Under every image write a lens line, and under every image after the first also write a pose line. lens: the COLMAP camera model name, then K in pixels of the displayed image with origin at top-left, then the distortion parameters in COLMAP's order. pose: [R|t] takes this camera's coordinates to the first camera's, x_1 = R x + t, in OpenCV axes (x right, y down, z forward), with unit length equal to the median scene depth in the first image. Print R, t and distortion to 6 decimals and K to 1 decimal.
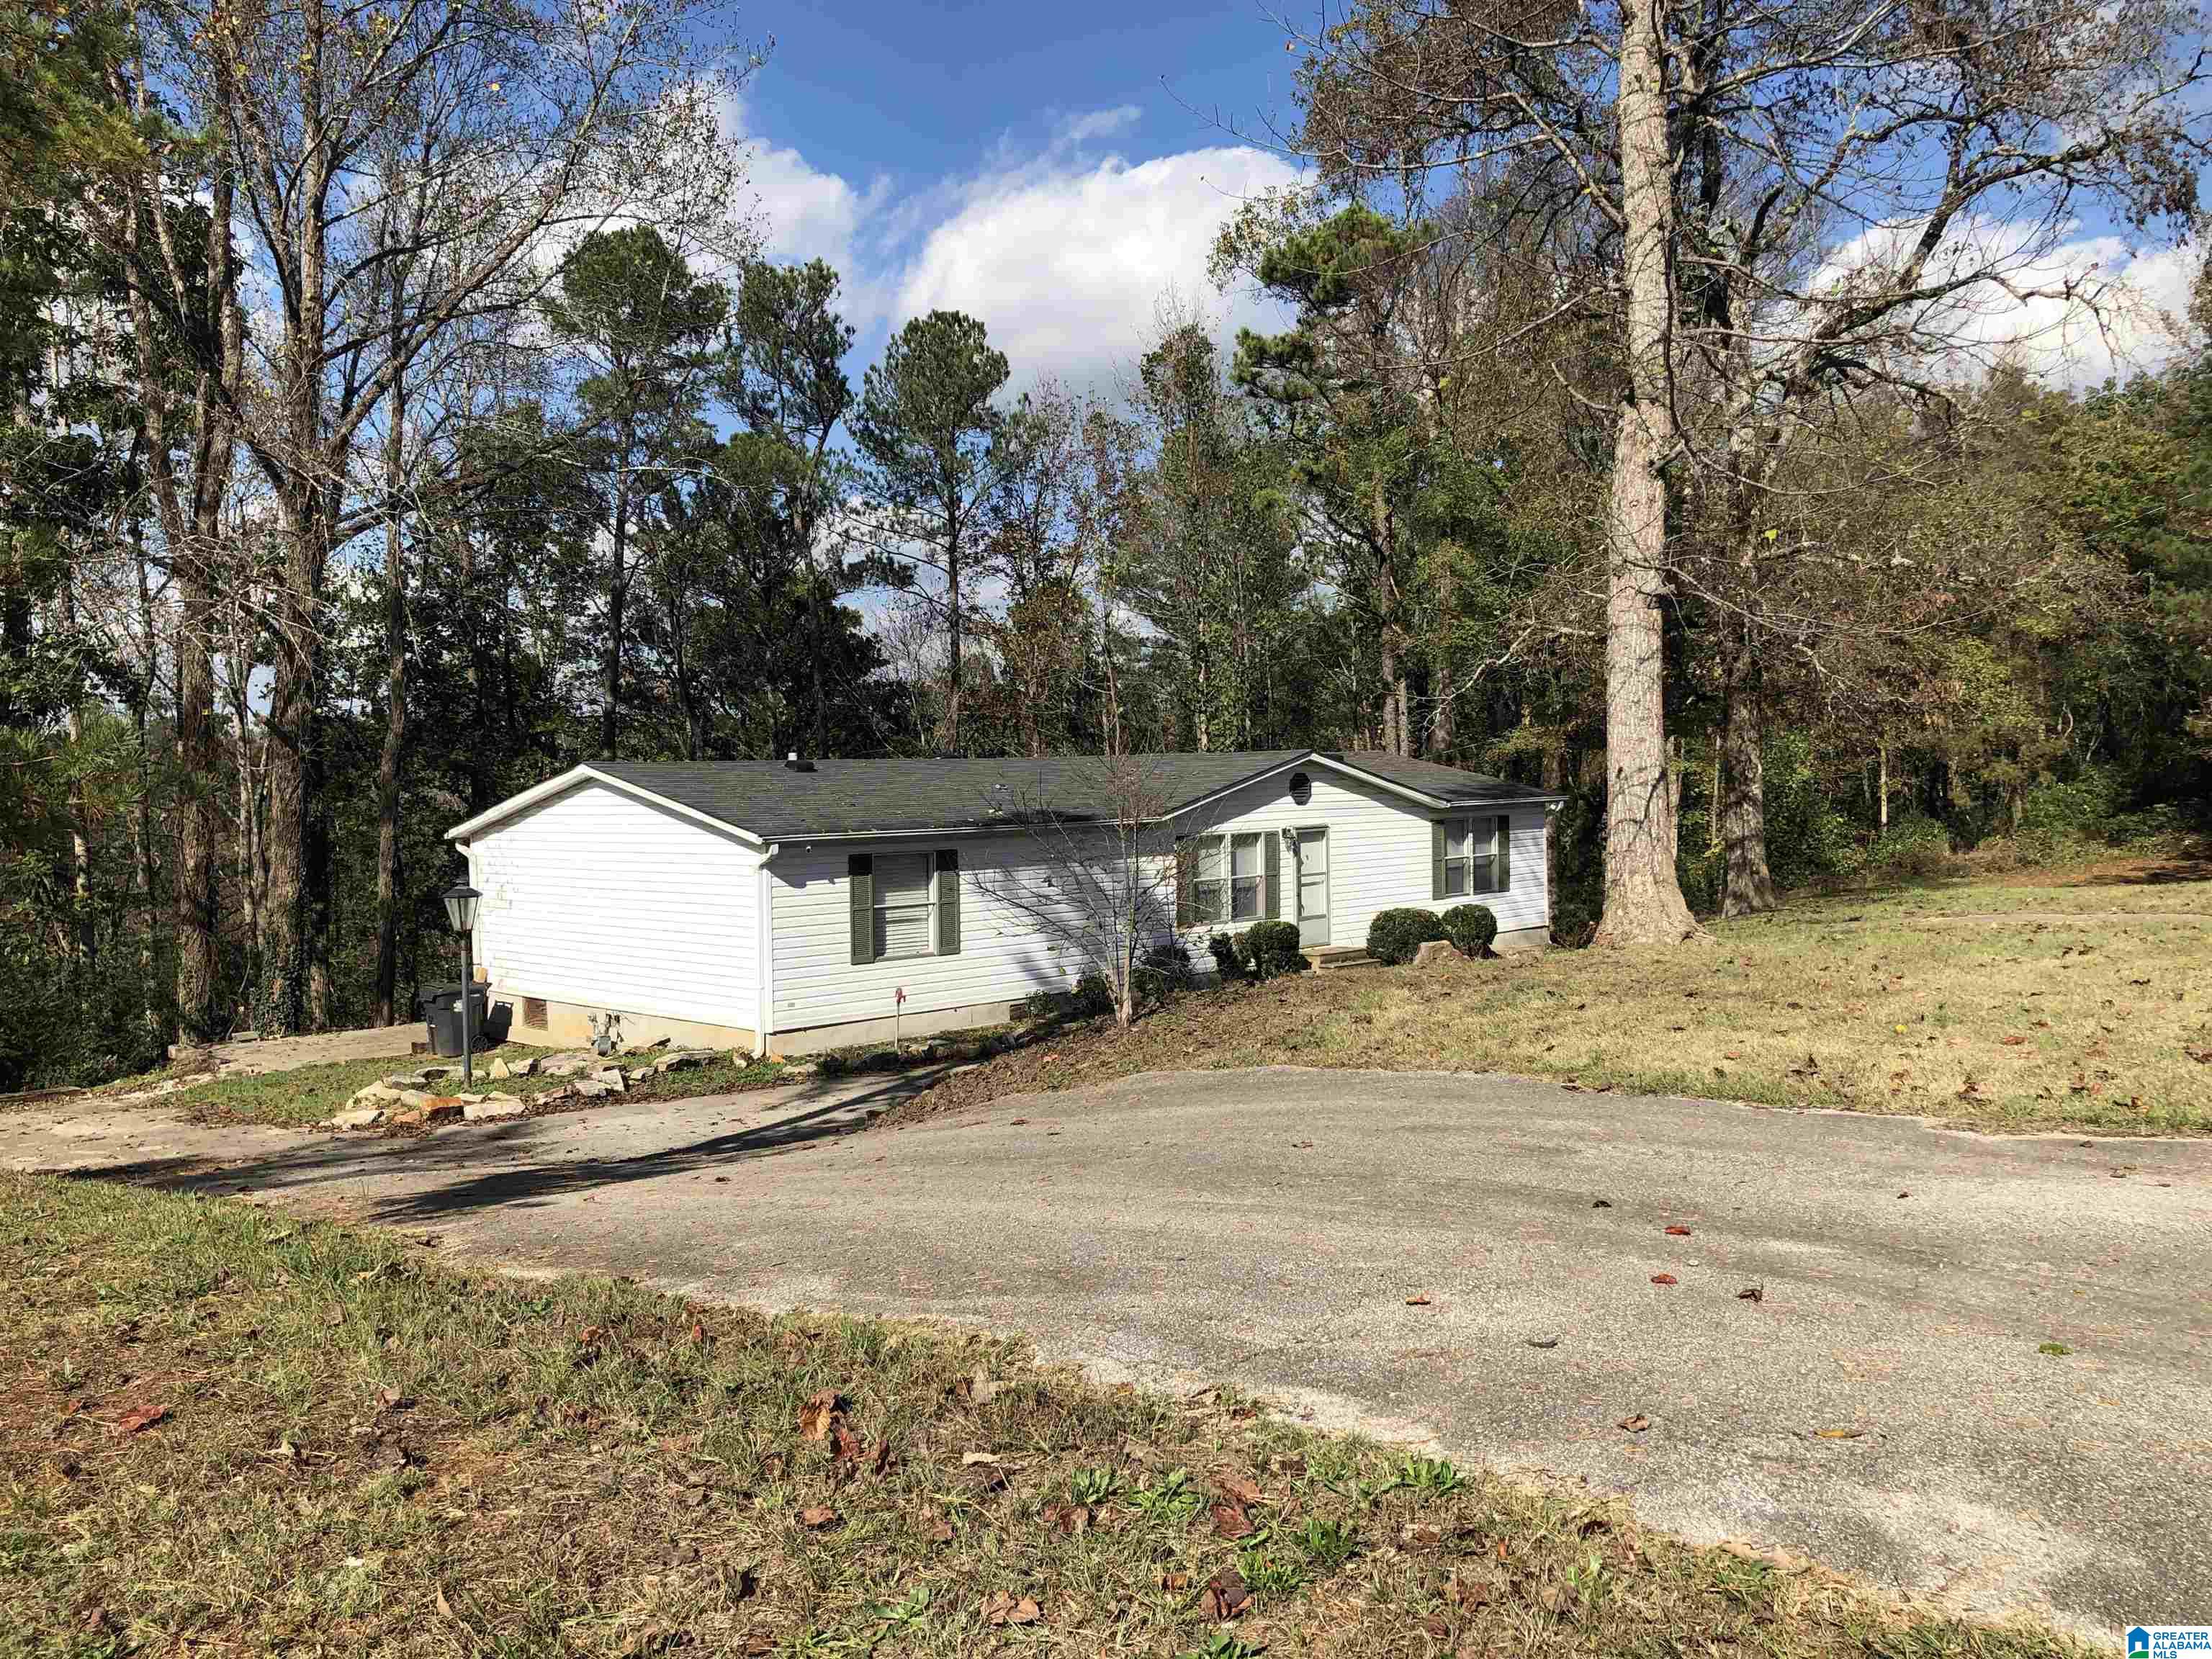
lens RADIAL K [[1817.0, 0, 1131.1], [0, 1817.0, 835.3], [0, 0, 1]] dist [0.055473, -0.060748]
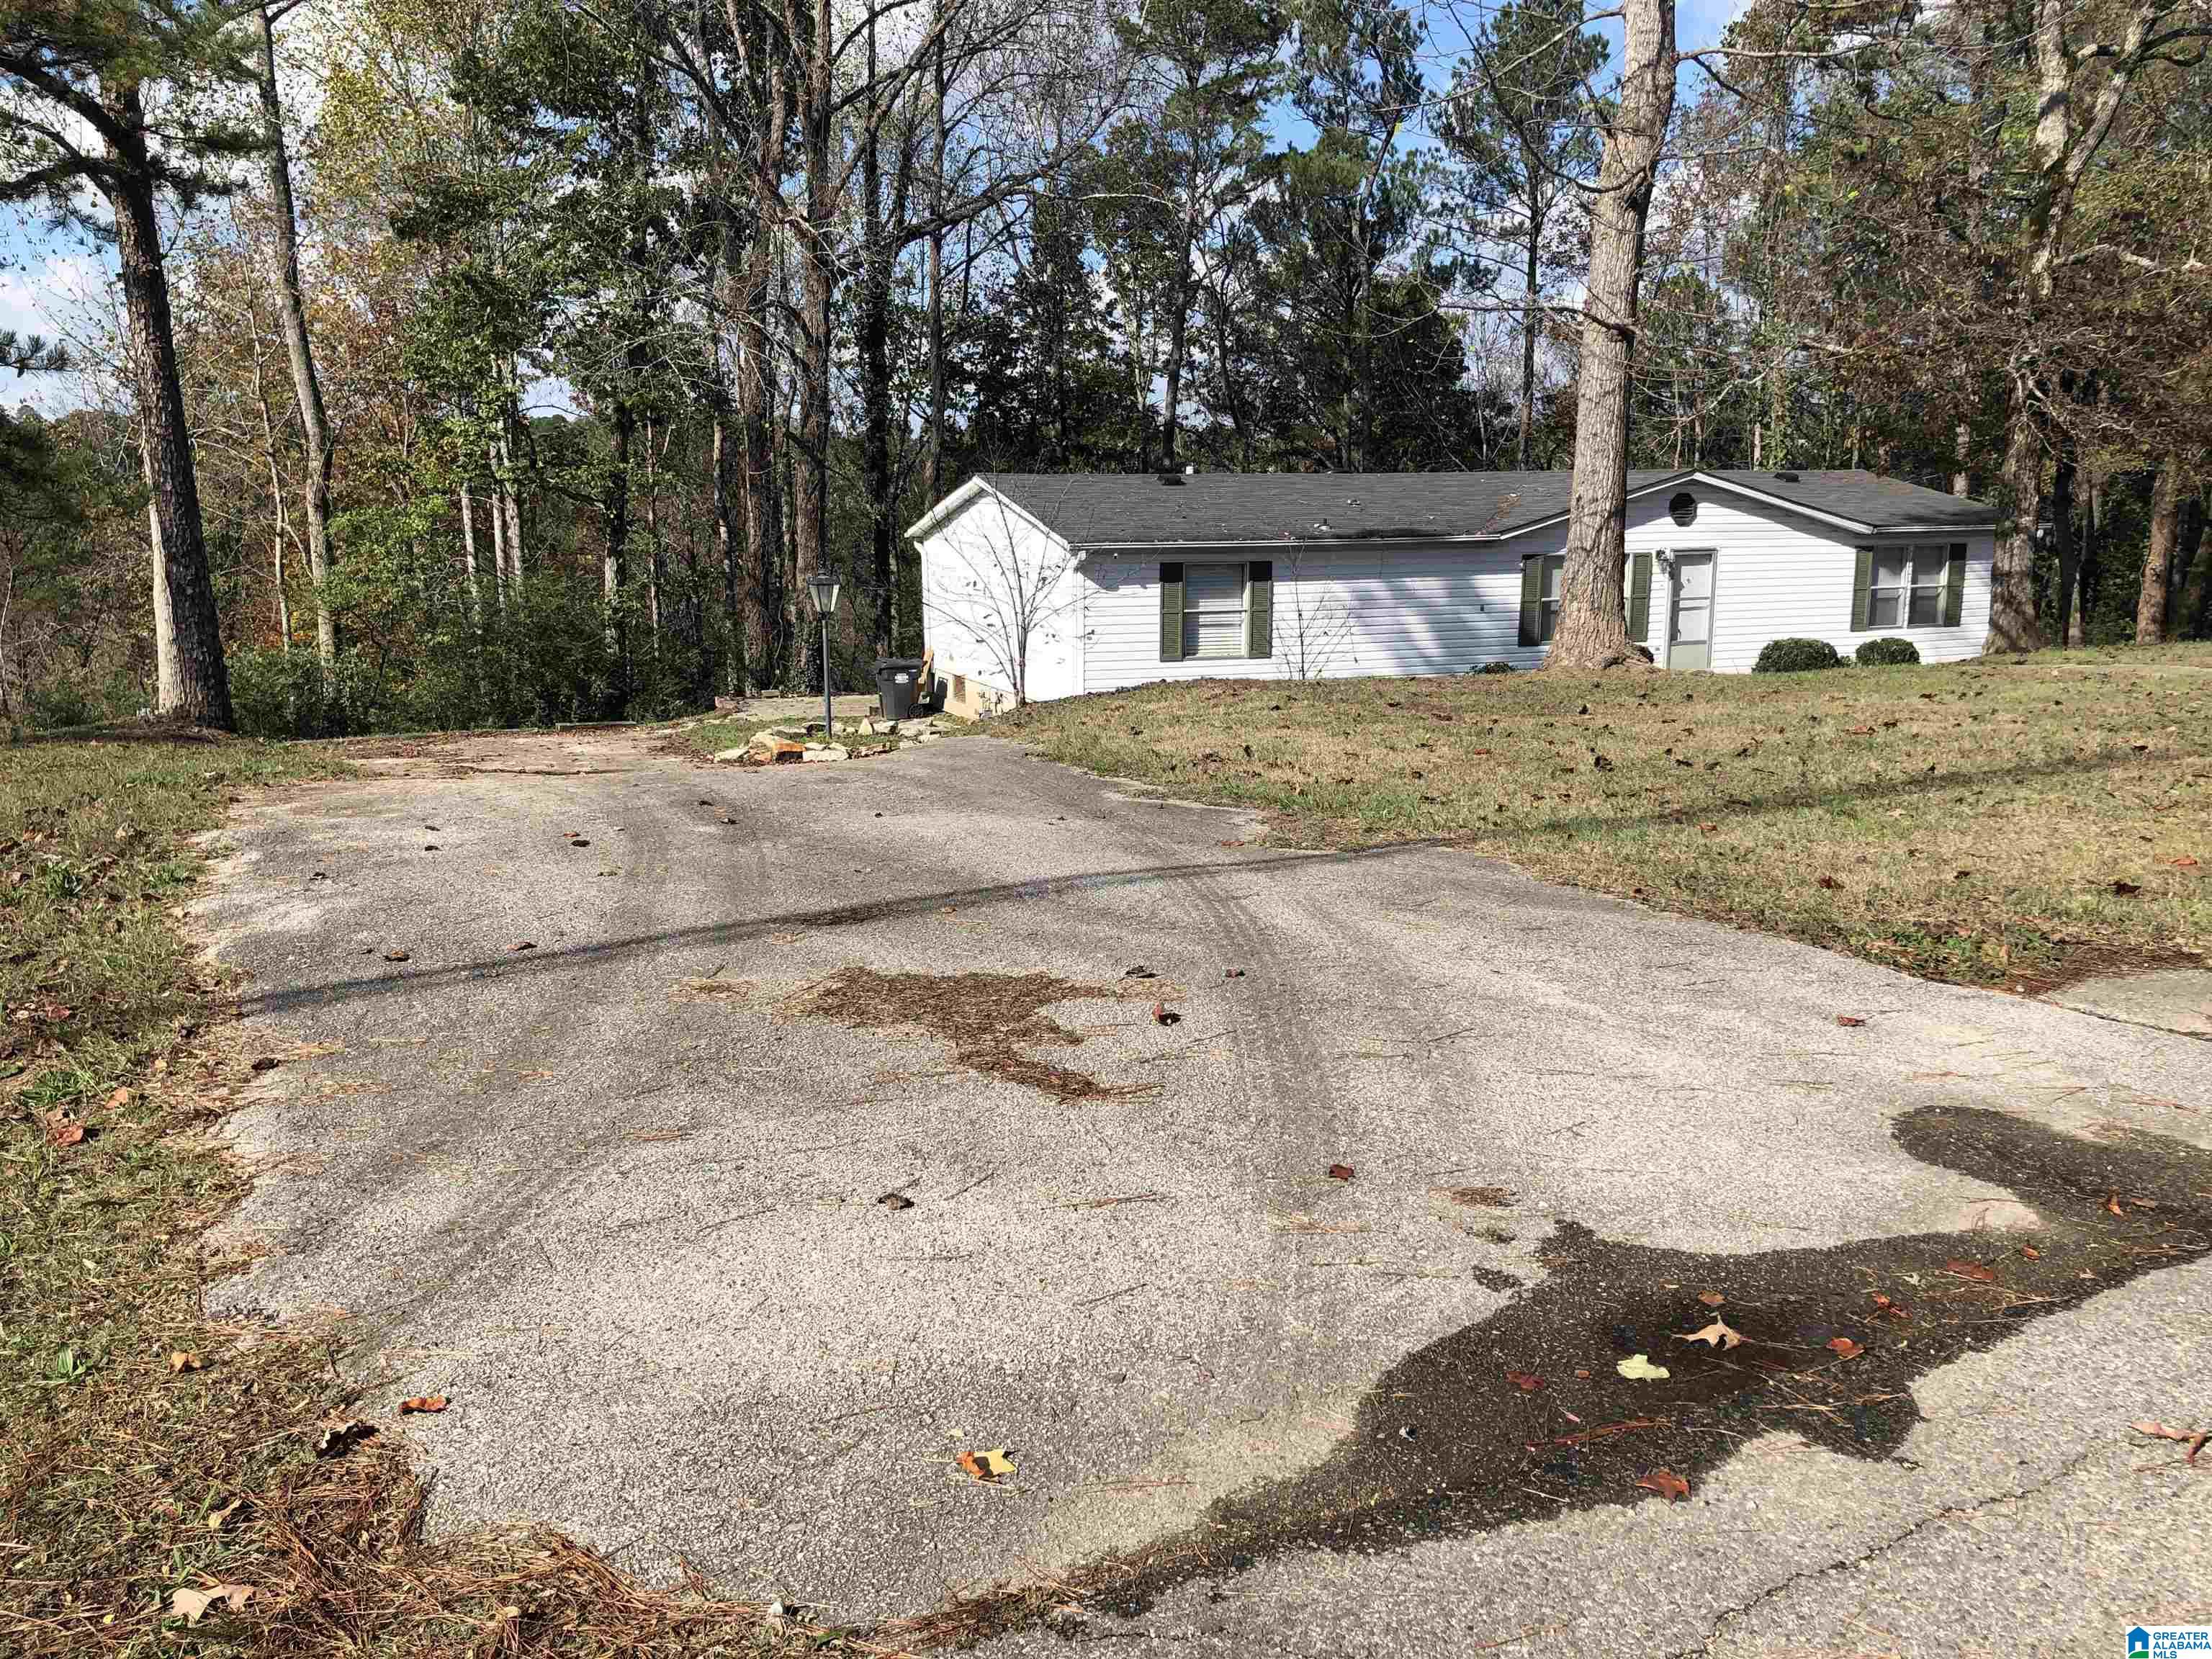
lens RADIAL K [[1817.0, 0, 1100.1], [0, 1817.0, 826.5], [0, 0, 1]] dist [0.055473, -0.060748]
pose [[0.917046, 0.091313, -0.388187, 0.195743], [-0.030681, 0.986701, 0.159622, -0.004734], [0.397600, -0.134471, 0.907652, -0.039593]]
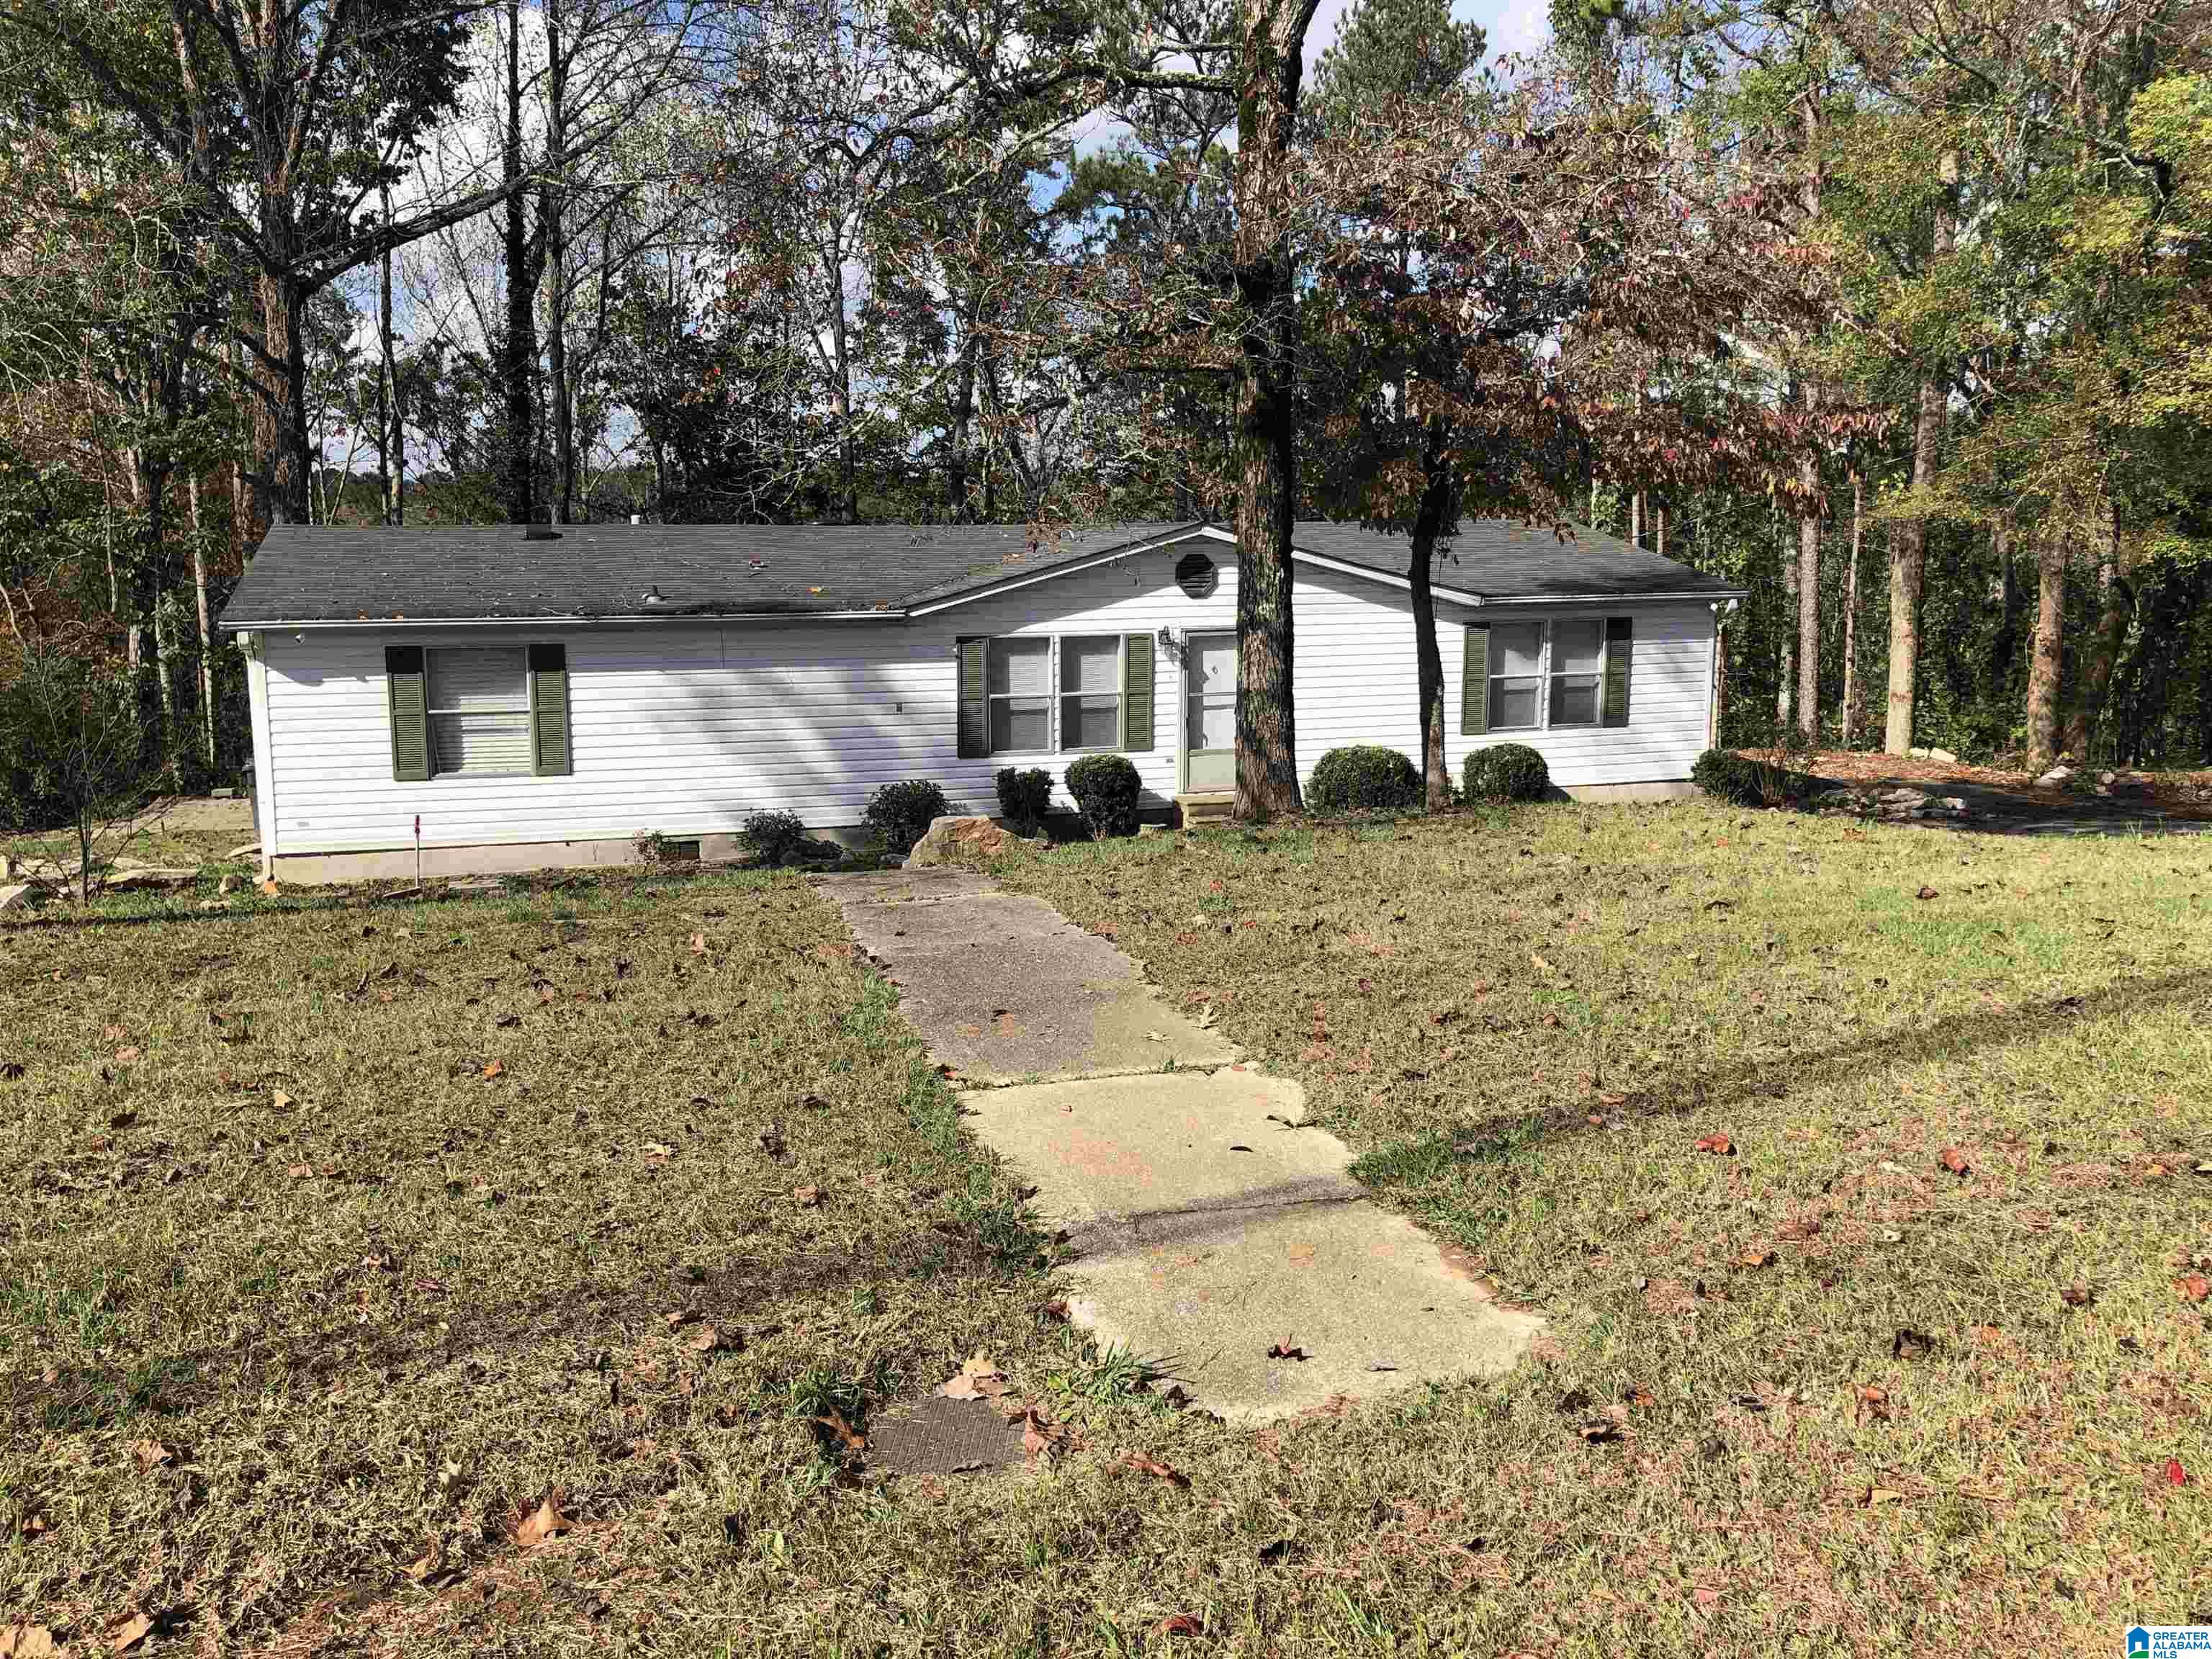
lens RADIAL K [[1817.0, 0, 1097.9], [0, 1817.0, 834.7], [0, 0, 1]] dist [0.055473, -0.060748]
pose [[0.890422, 0.090688, -0.446009, 0.378480], [-0.029983, 0.989507, 0.141338, -0.023812], [0.454146, -0.112478, 0.883798, 0.309221]]
